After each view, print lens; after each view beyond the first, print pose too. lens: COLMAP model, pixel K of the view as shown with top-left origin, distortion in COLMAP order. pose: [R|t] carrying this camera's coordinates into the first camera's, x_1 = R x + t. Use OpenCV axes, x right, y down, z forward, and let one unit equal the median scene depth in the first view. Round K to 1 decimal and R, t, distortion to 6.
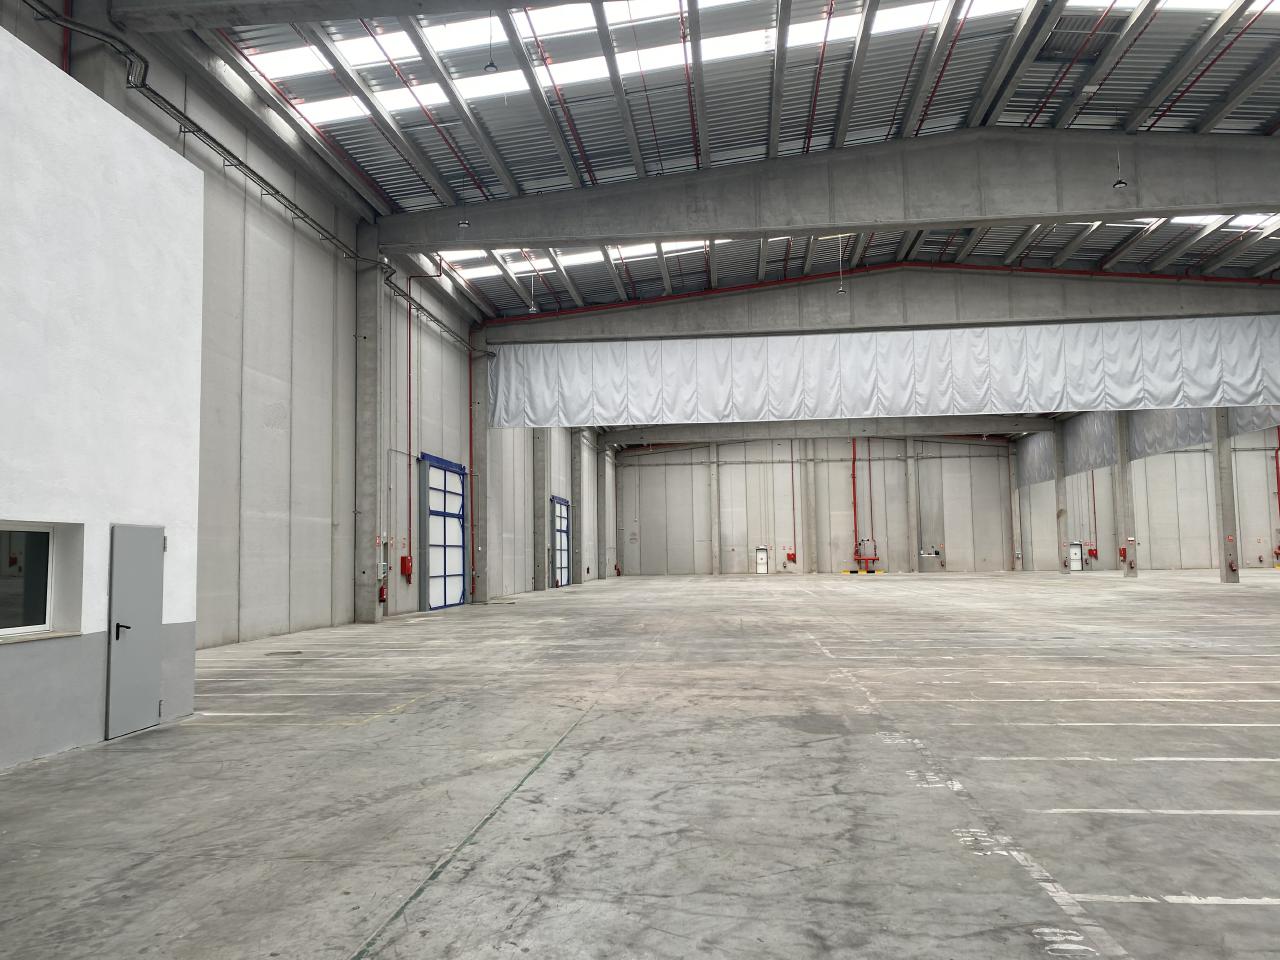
lens RADIAL K [[969.0, 0, 651.9], [0, 969.0, 482.1], [0, 0, 1]] dist [0.027320, -0.020872]
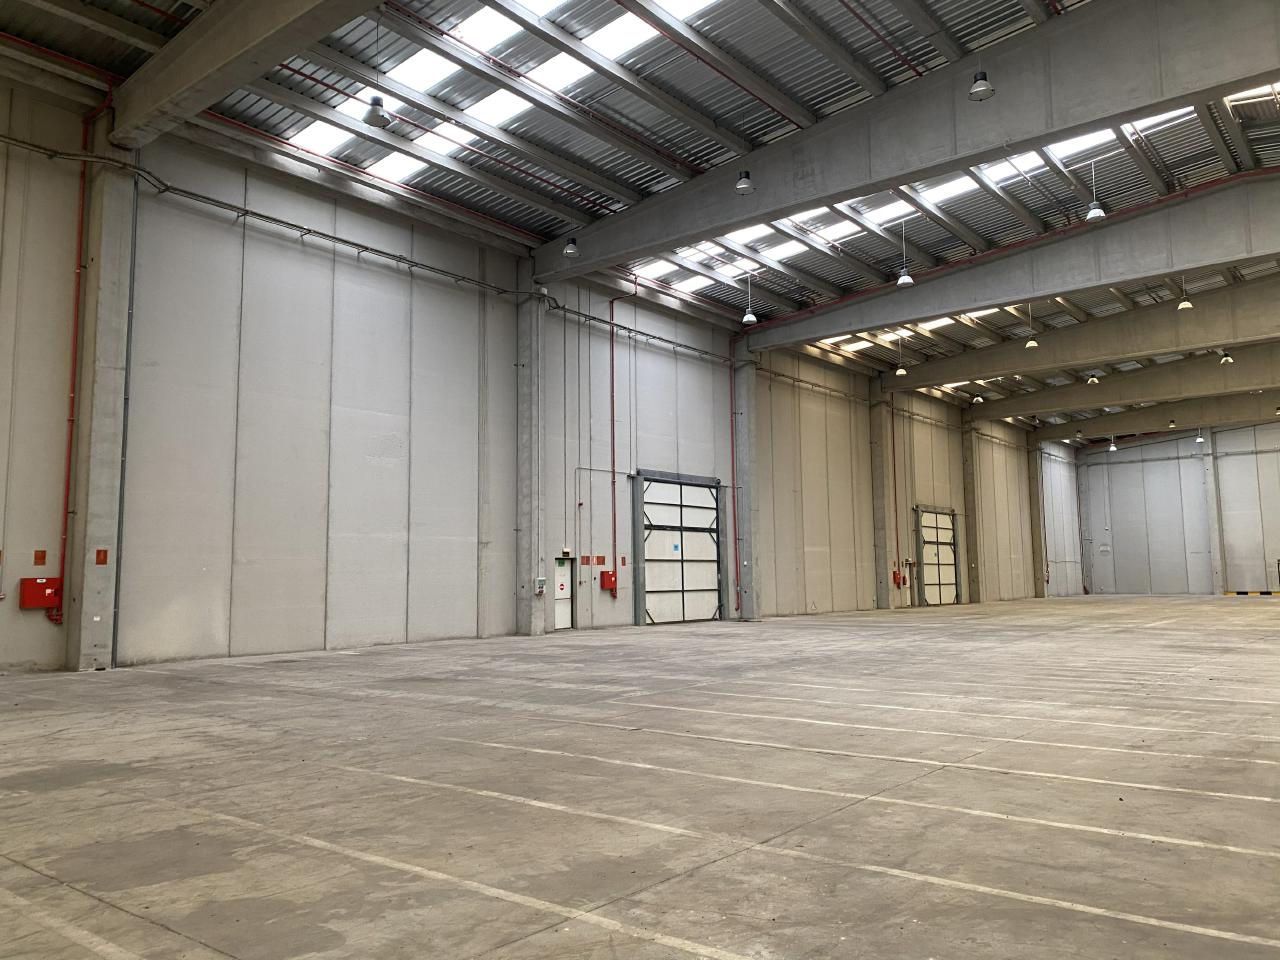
lens RADIAL K [[969.0, 0, 647.8], [0, 969.0, 470.8], [0, 0, 1]] dist [0.027320, -0.020872]
pose [[0.837069, -0.057630, -0.544054, 0.321175], [0.044102, 0.998308, -0.037892, 0.010300], [0.545317, 0.007724, 0.838194, 0.155548]]
